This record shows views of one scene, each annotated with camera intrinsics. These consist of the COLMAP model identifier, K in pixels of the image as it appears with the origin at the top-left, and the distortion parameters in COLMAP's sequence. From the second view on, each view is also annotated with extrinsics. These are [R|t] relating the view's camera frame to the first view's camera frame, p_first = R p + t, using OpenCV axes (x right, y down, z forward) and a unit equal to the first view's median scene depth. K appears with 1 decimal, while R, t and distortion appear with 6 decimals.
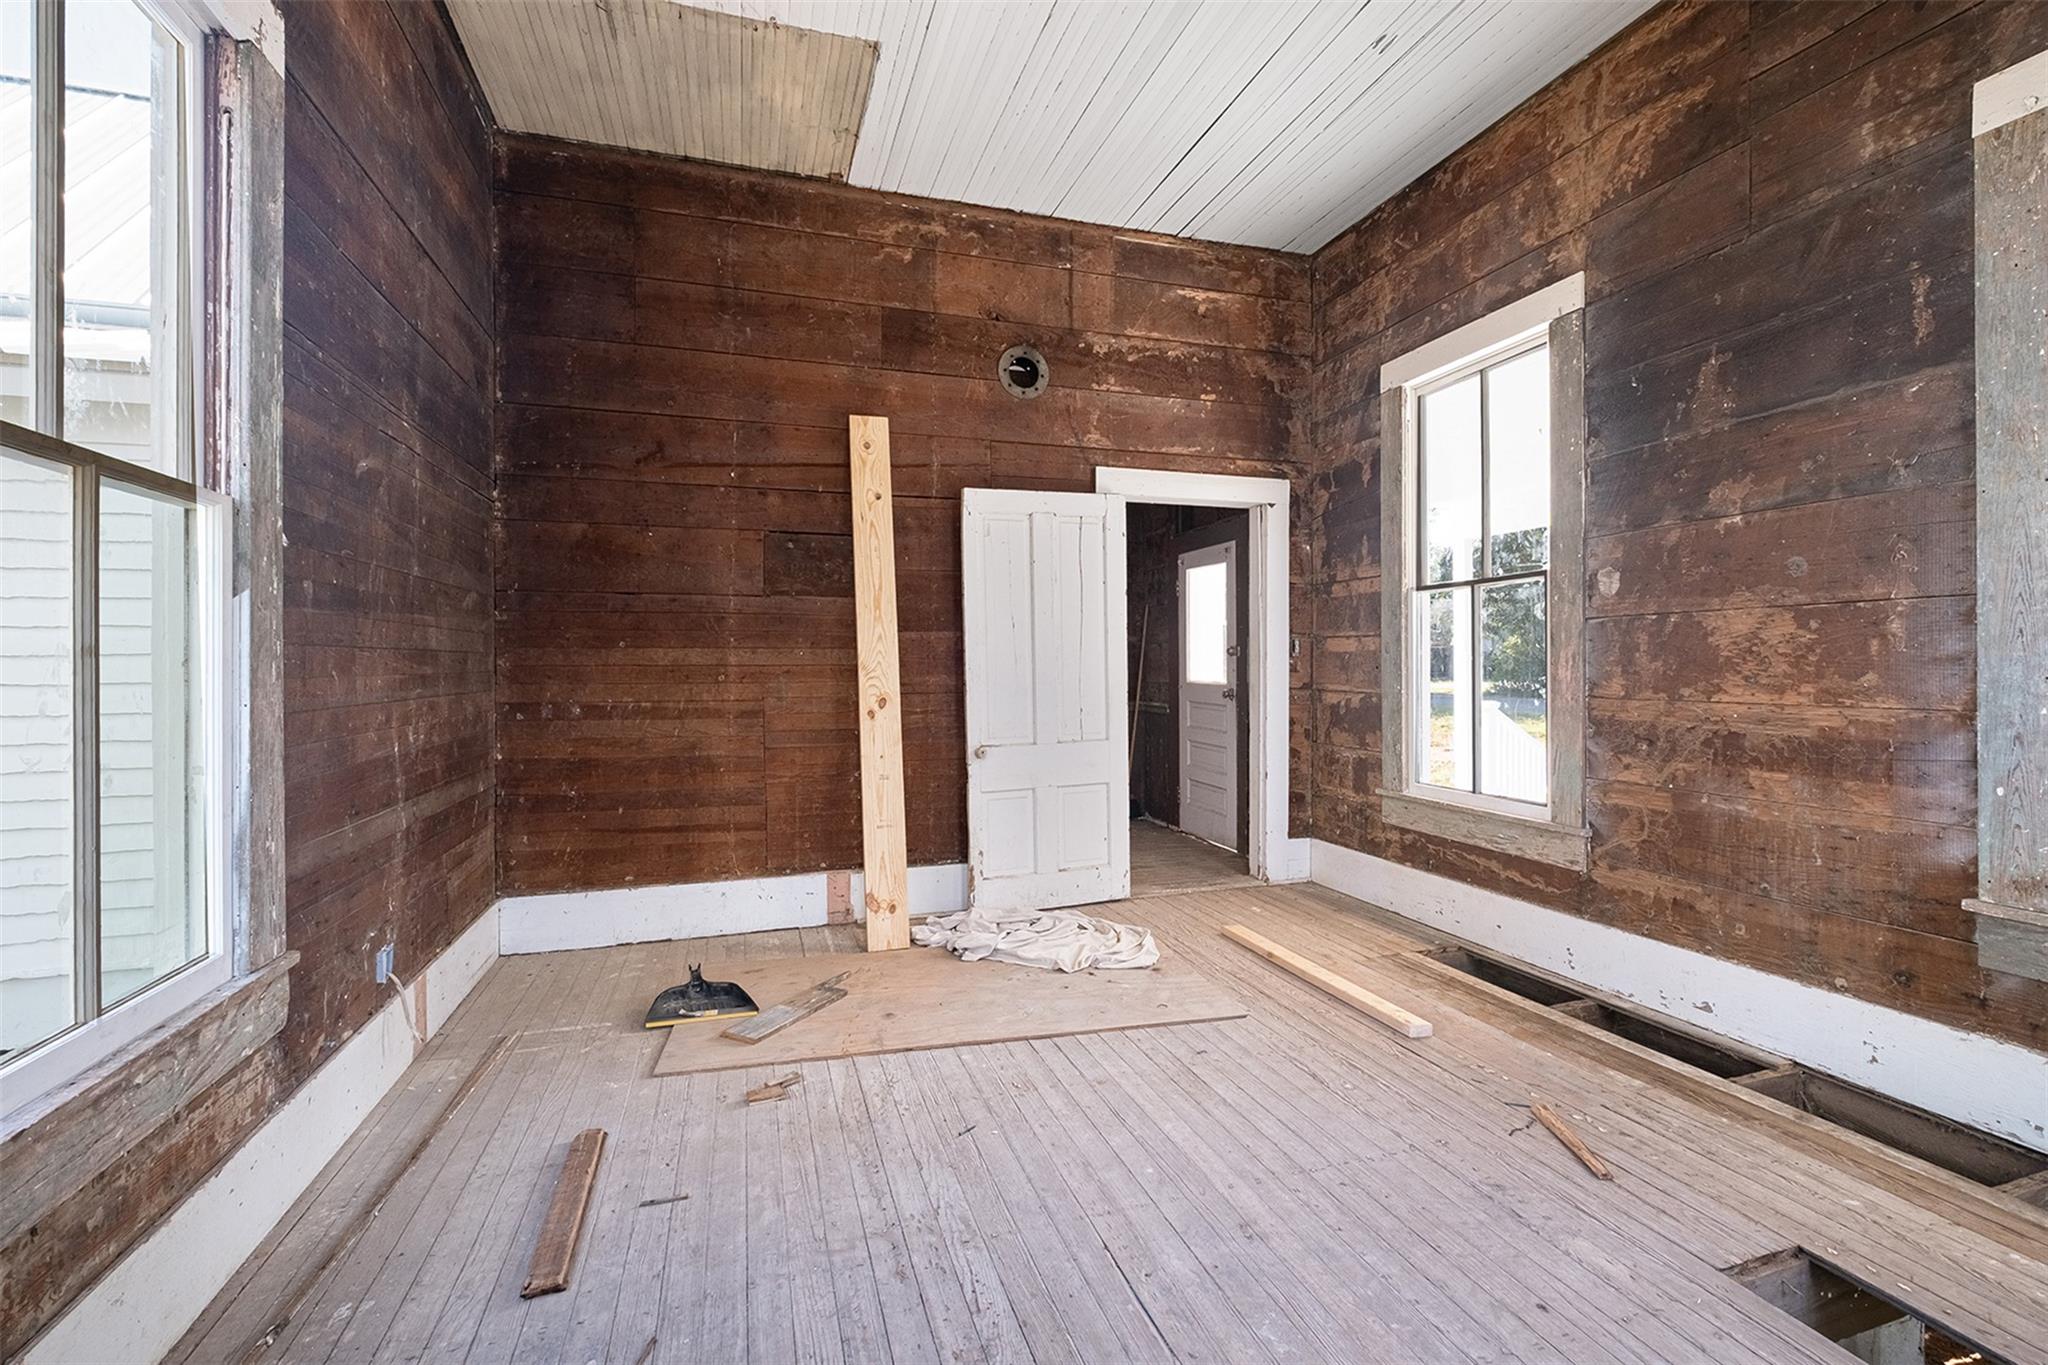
lens RADIAL K [[888.1, 0, 1031.5], [0, 888.1, 672.0], [0, 0, 1]] dist [0.005919, -0.006324]
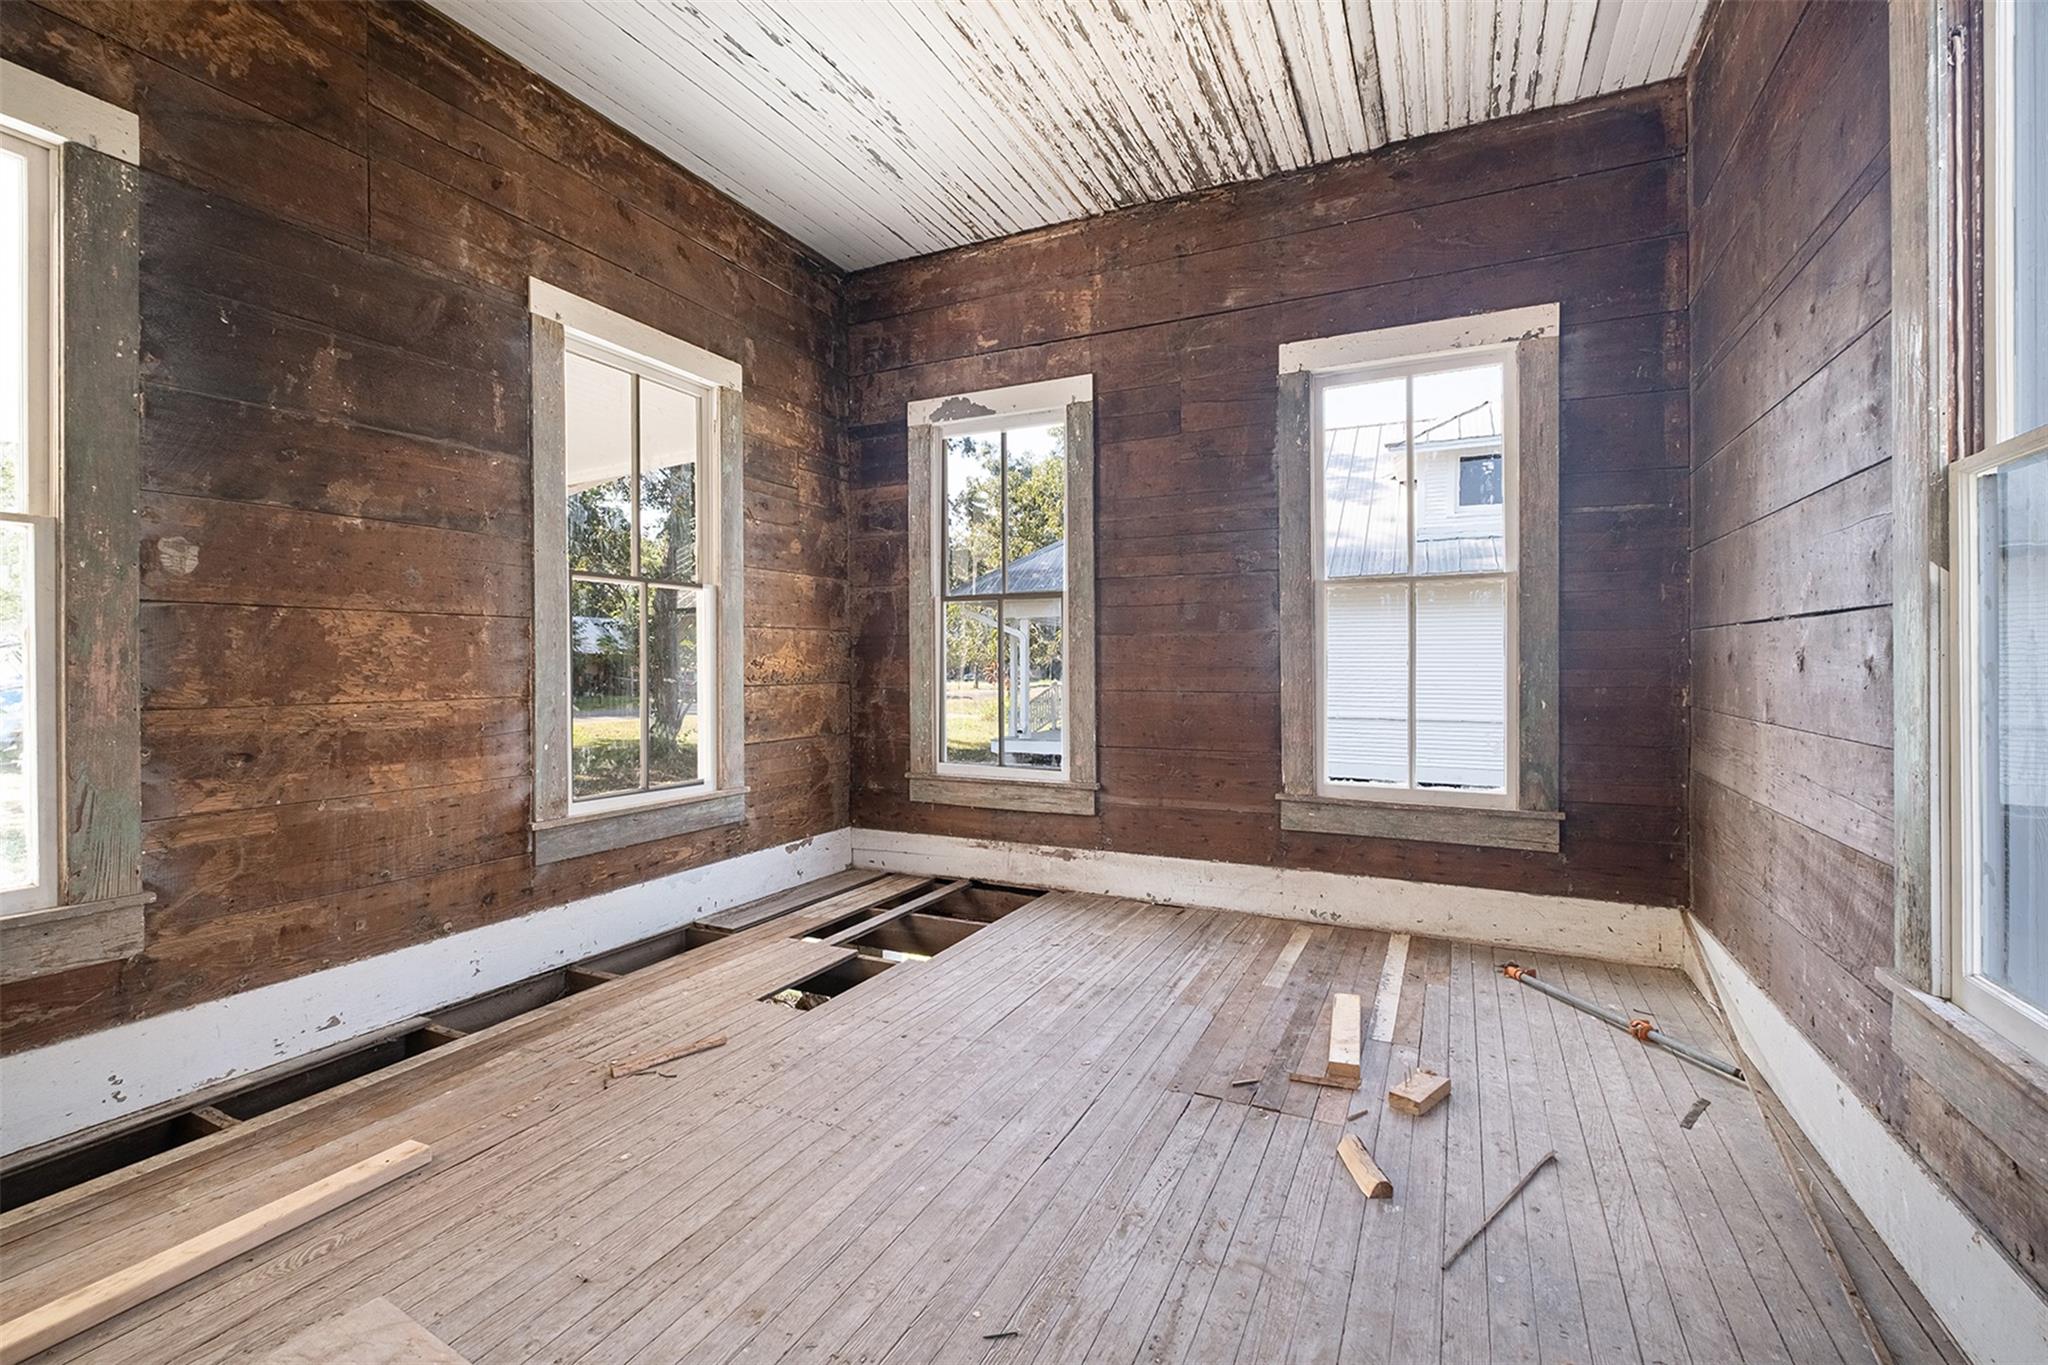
lens RADIAL K [[887.1, 0, 1023.6], [0, 887.1, 668.5], [0, 0, 1]] dist [0.008003, -0.006062]
pose [[-0.718114, 0.002900, 0.695920, -0.467471], [0.010003, 0.999931, 0.006155, -0.002823], [-0.695854, 0.011381, -0.718093, 1.223876]]
